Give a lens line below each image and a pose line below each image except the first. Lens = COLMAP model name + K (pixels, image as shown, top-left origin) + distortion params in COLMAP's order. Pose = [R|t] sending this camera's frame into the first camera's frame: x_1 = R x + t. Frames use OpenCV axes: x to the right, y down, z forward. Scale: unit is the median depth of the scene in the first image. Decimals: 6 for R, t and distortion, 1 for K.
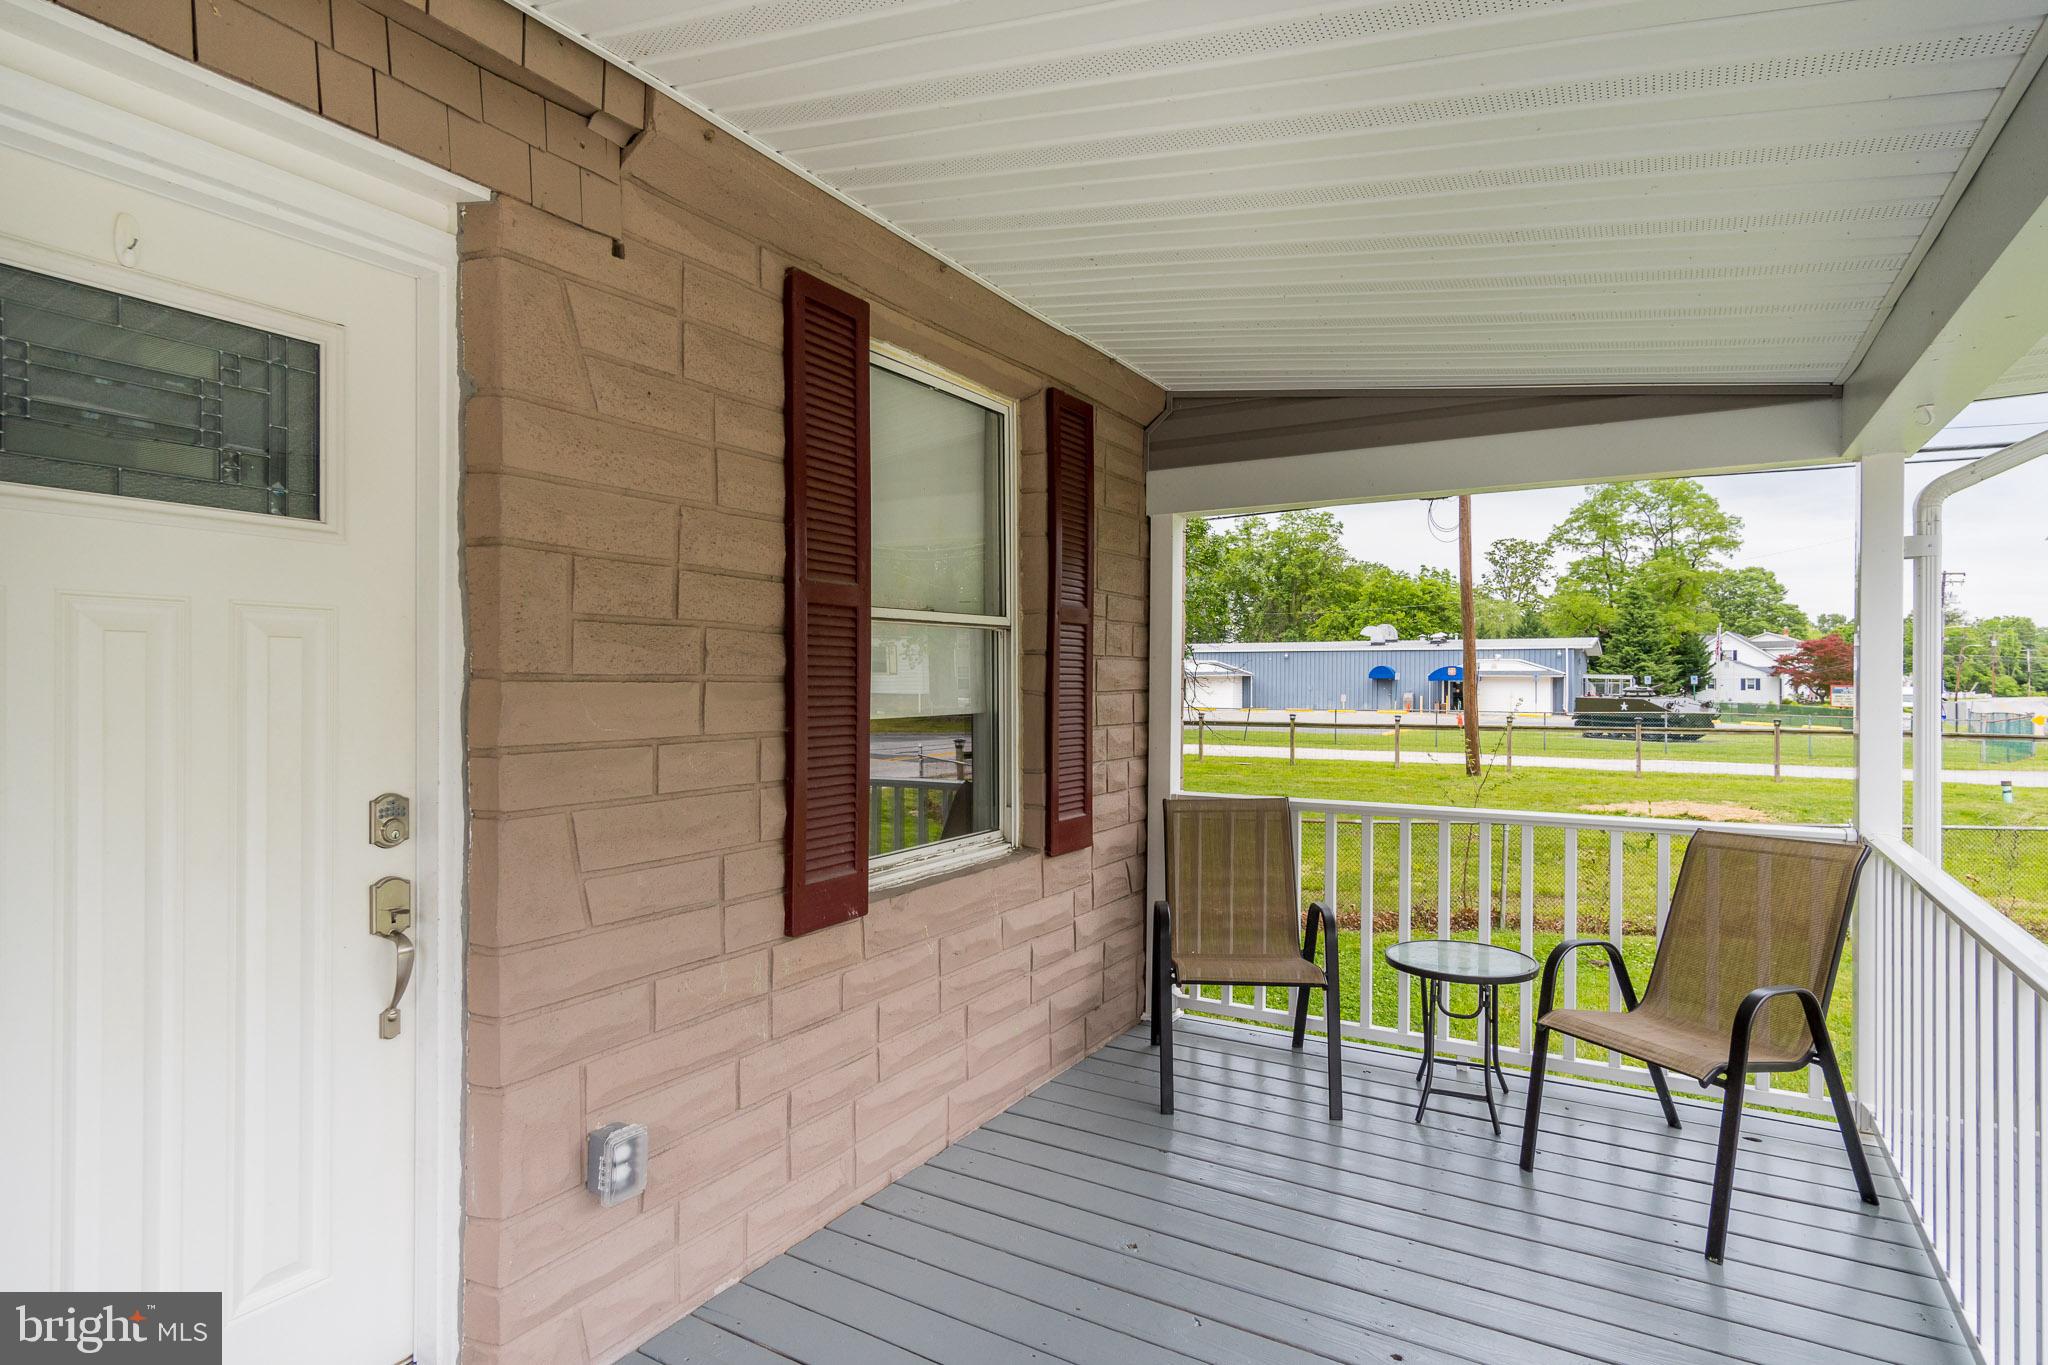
lens RADIAL K [[1088.9, 0, 1021.1], [0, 1088.9, 689.6], [0, 0, 1]] dist [0.003990, 0.003046]
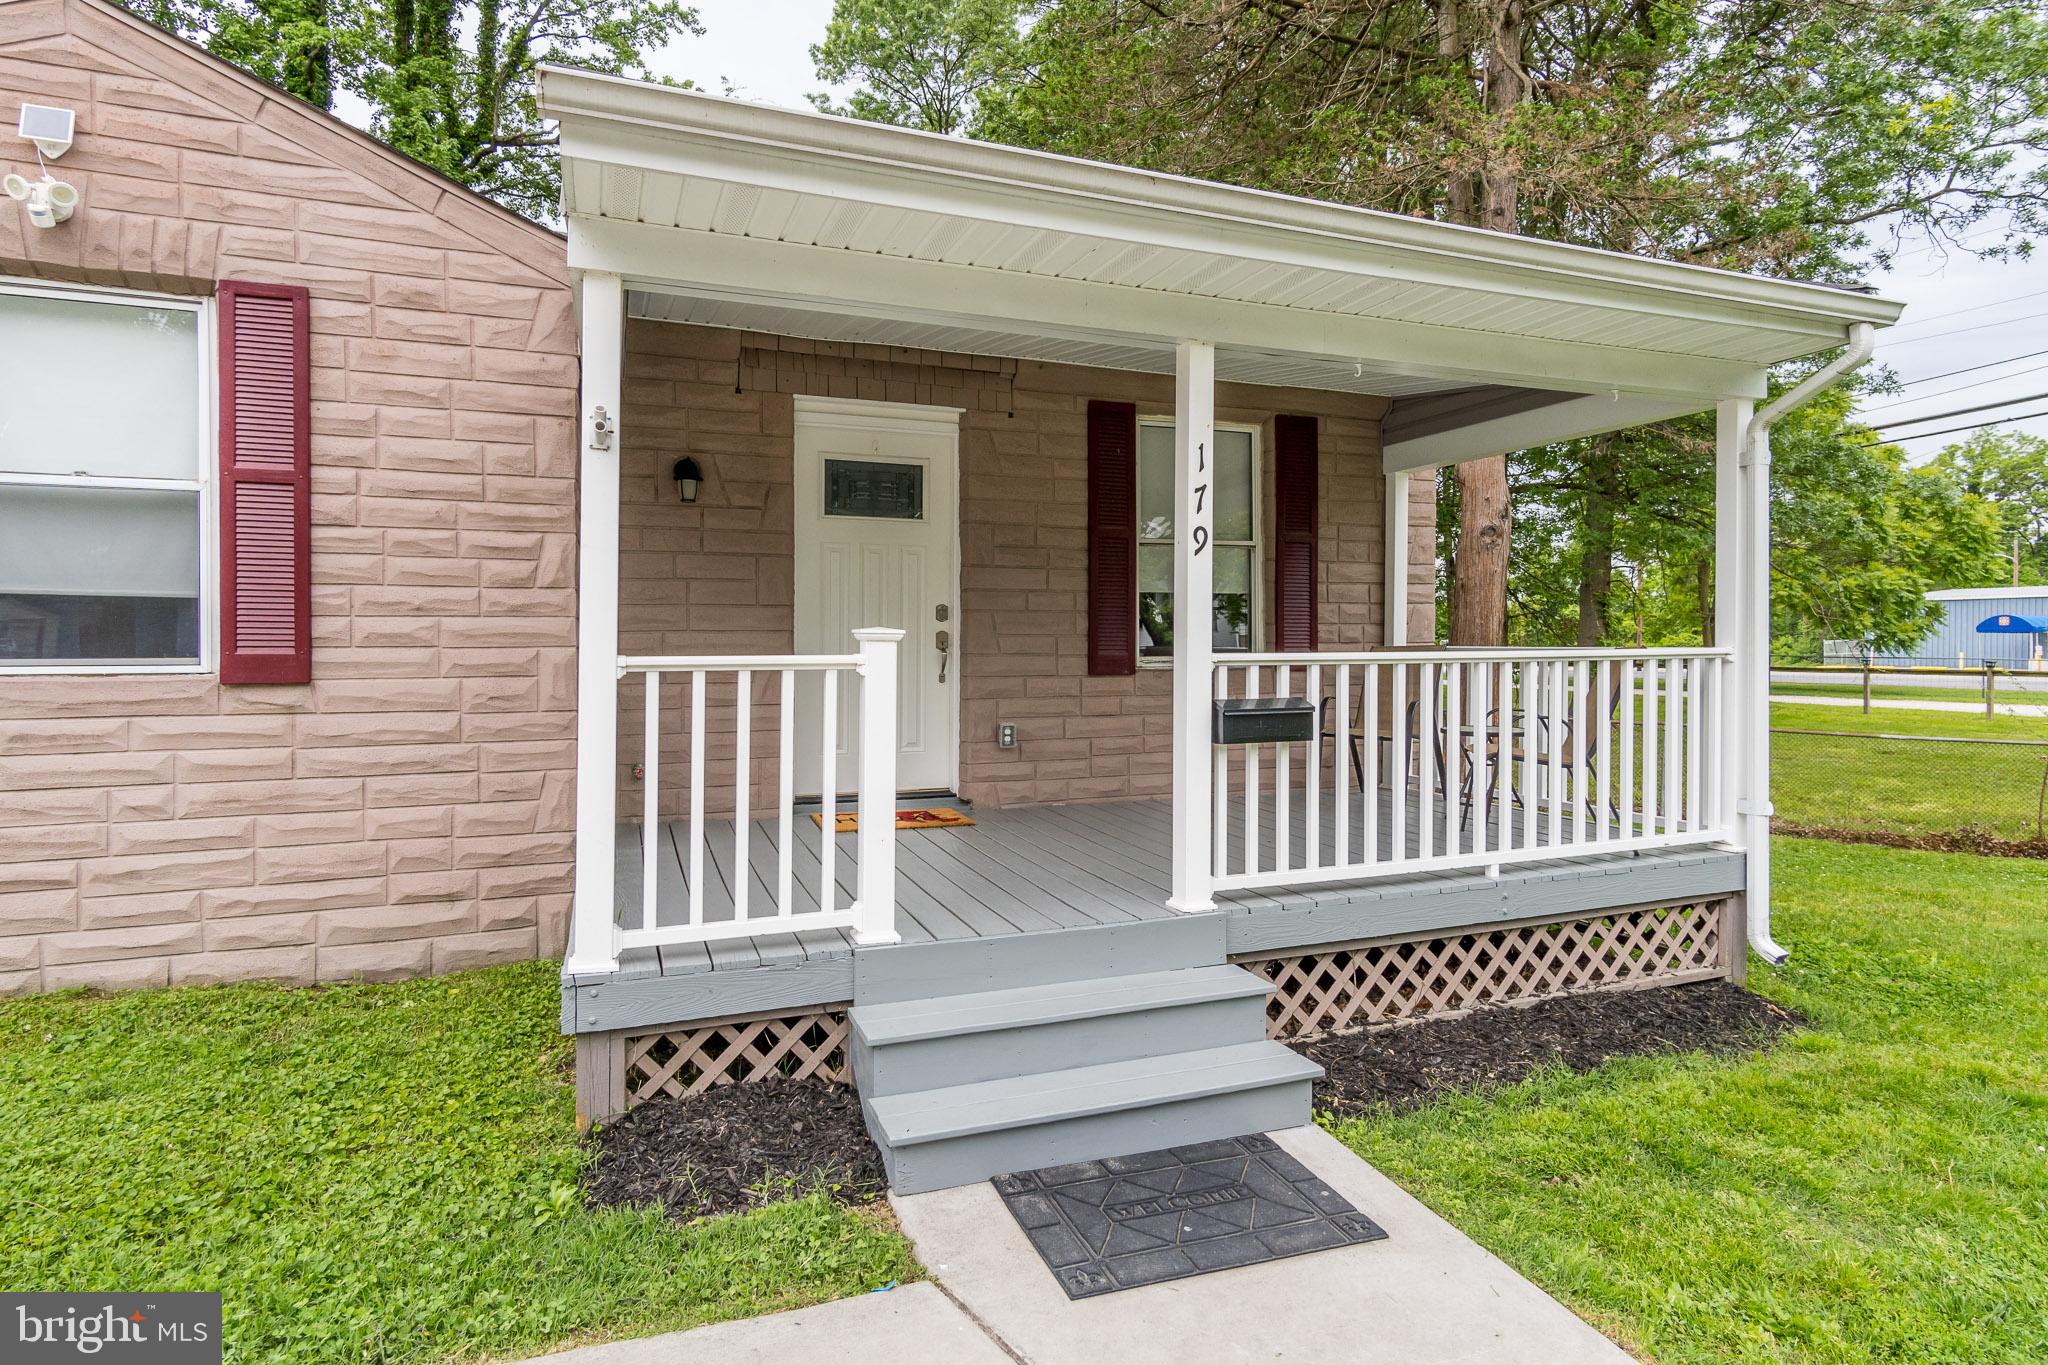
lens RADIAL K [[1088.9, 0, 1026.3], [0, 1088.9, 642.5], [0, 0, 1]] dist [0.003990, 0.003046]
pose [[0.781618, 0.005177, -0.623736, 1.217998], [-0.006304, 0.999980, 0.000401, 0.157621], [0.623726, 0.003619, 0.781635, -1.011091]]
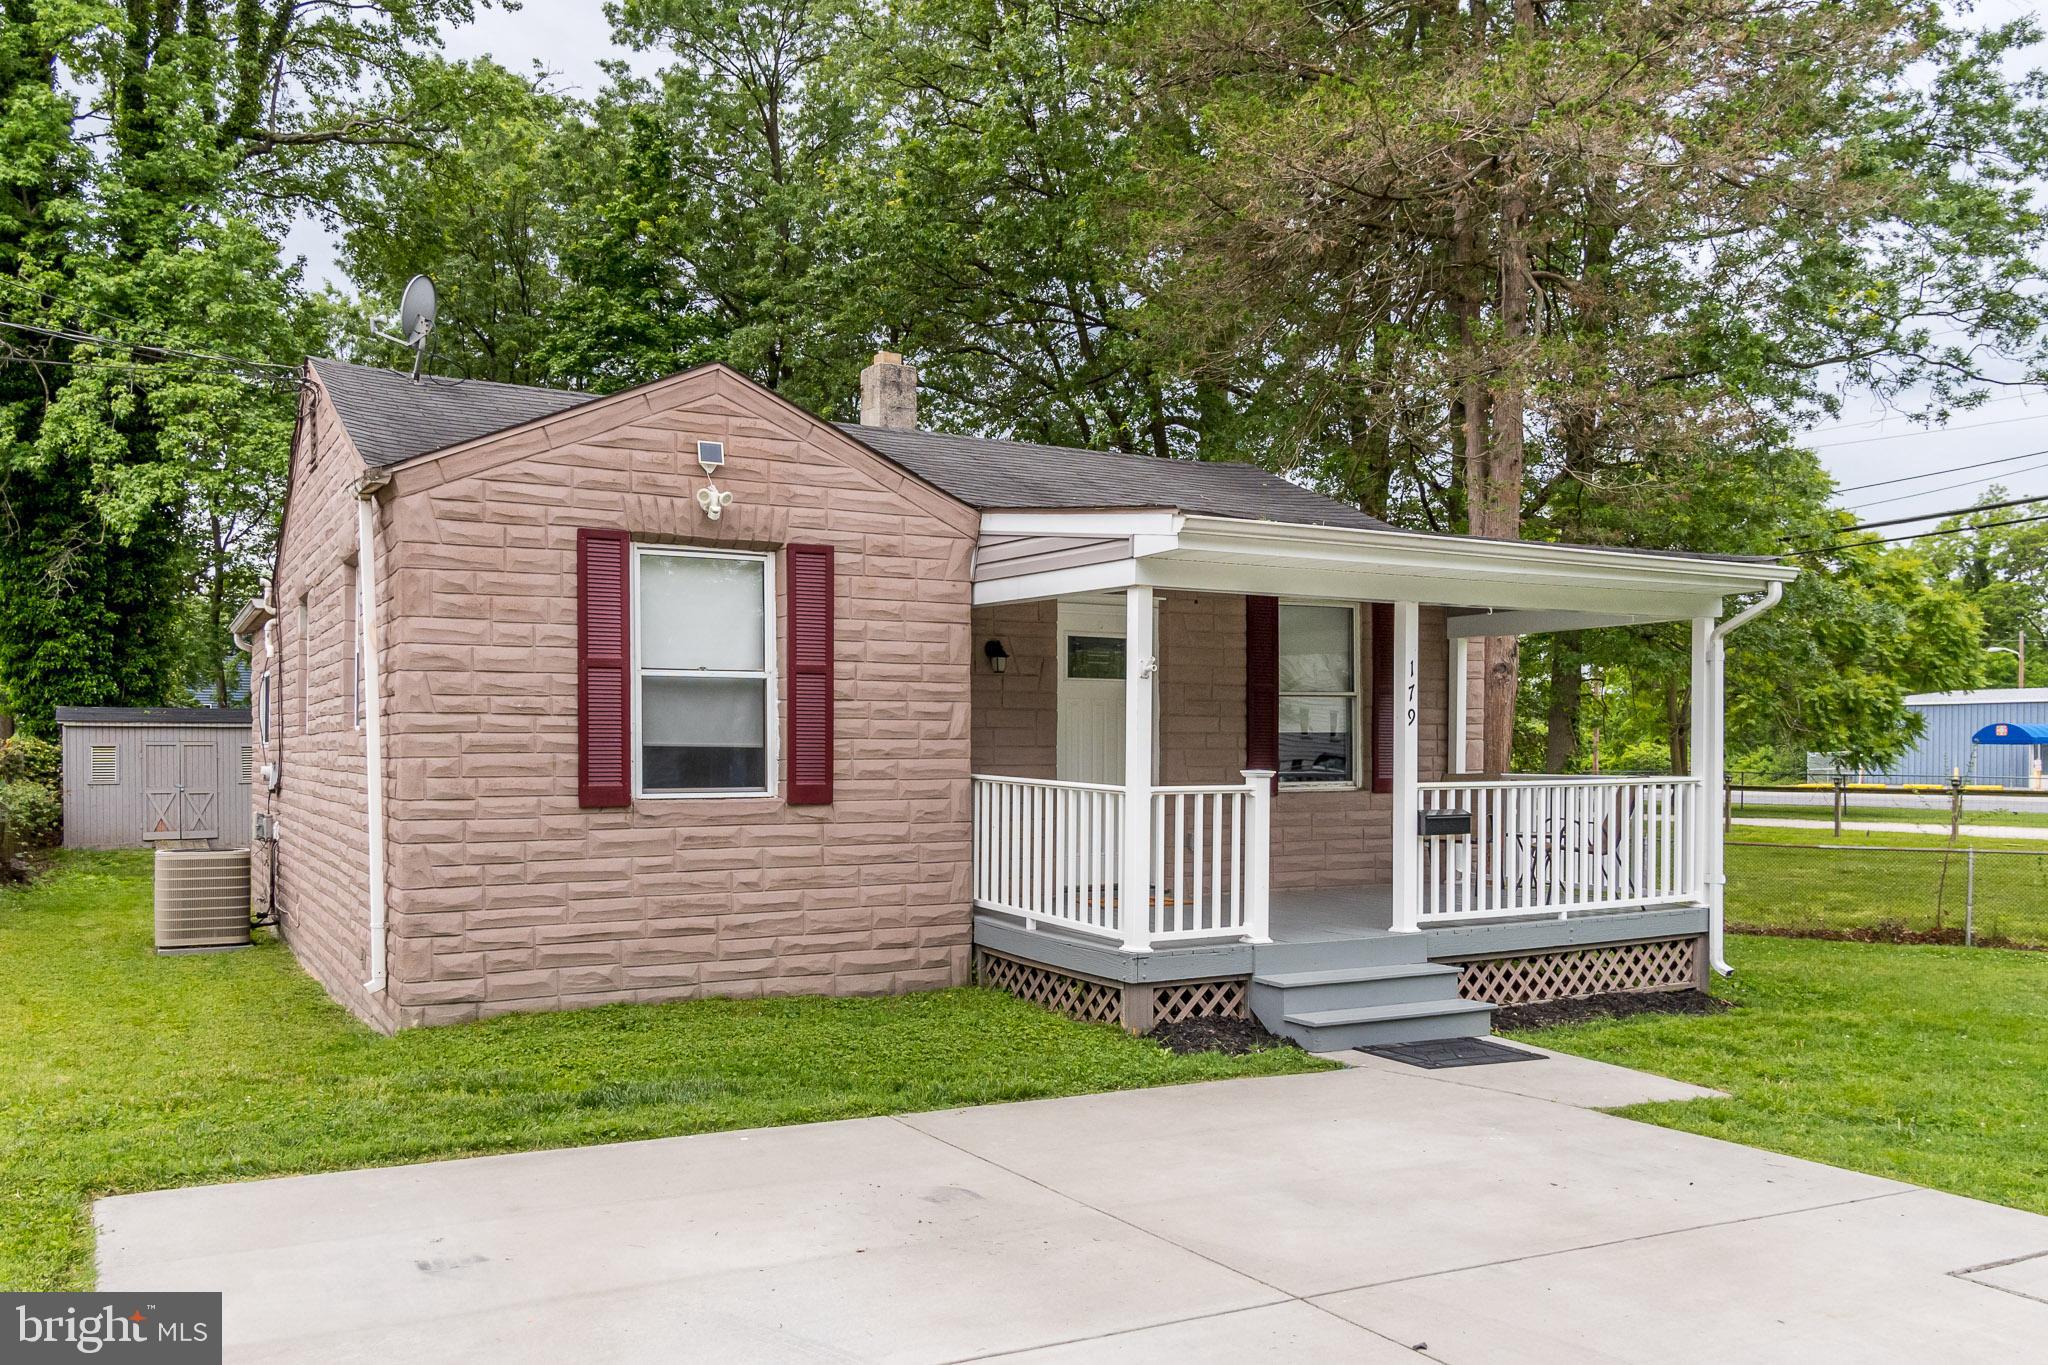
lens RADIAL K [[1527.0, 0, 951.1], [0, 1527.0, 760.9], [0, 0, 1]] dist [0.000400, 0.016792]
pose [[0.849520, 0.006775, -0.527513, 1.452780], [-0.005401, 0.999977, 0.004145, 0.109873], [0.527528, -0.000672, 0.849537, -3.364749]]
